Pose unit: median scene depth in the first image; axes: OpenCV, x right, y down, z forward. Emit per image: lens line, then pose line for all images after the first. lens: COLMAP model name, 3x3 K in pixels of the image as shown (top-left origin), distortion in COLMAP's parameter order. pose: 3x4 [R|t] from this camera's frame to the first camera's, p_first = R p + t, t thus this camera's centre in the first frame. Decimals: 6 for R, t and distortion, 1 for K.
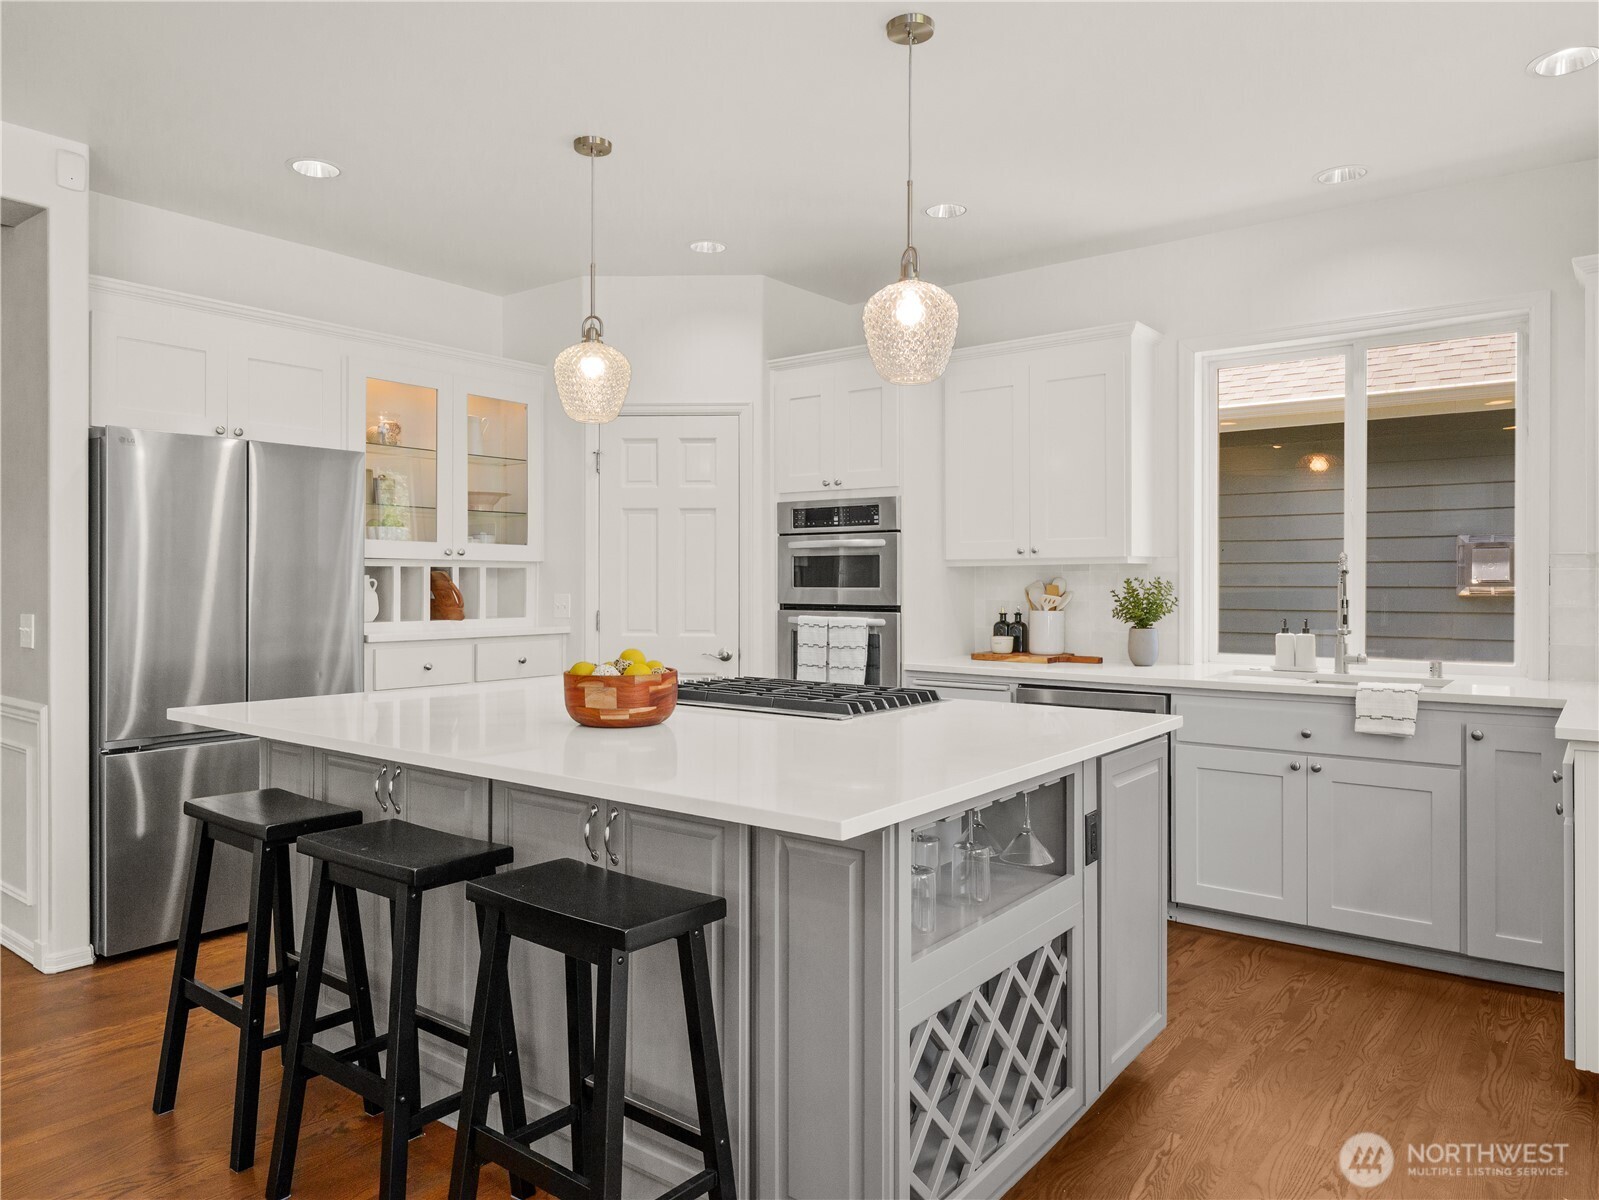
lens RADIAL K [[1062.3, 0, 798.4], [0, 1062.3, 588.3], [0, 0, 1]] dist [-0.002657, -0.000175]
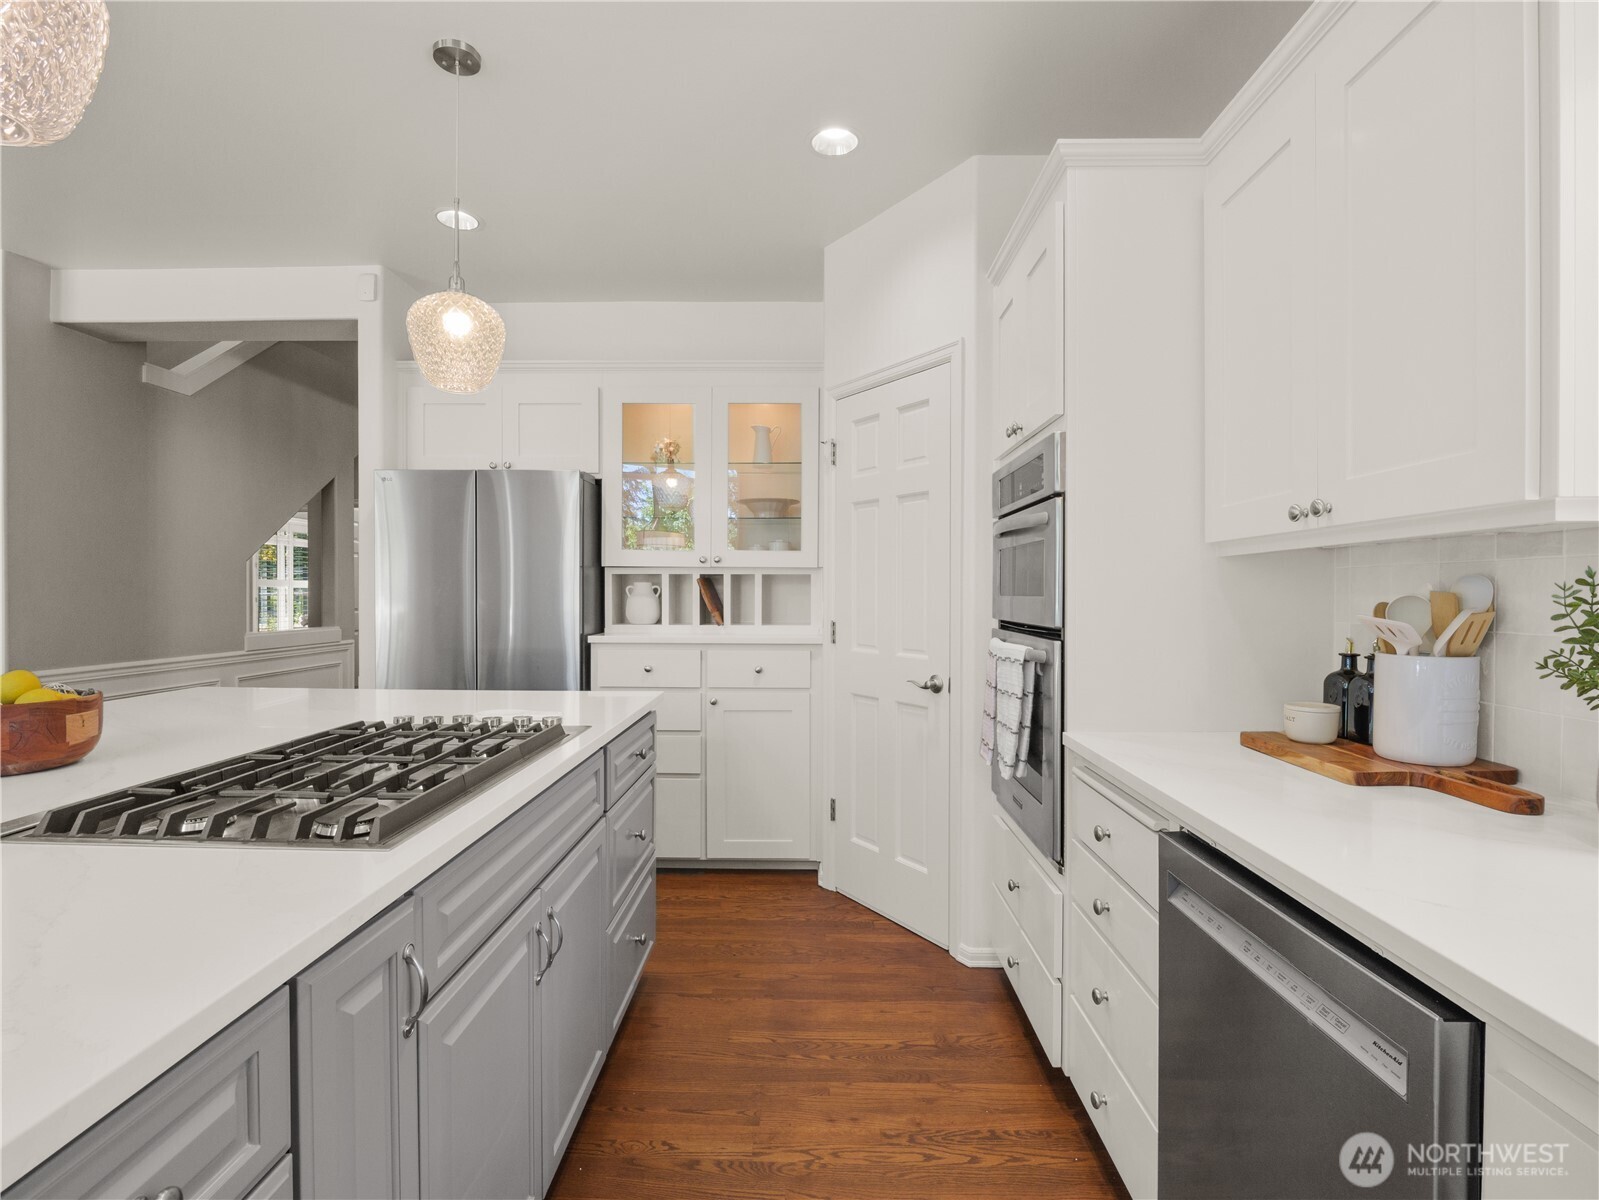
lens RADIAL K [[772.2, 0, 797.2], [0, 772.2, 596.3], [0, 0, 1]] dist [0.003496, 0.000030]
pose [[0.597239, 0.006266, -0.802039, 0.320383], [-0.006268, 0.999975, 0.003145, -0.000930], [0.802039, 0.003149, 0.597263, 0.613401]]
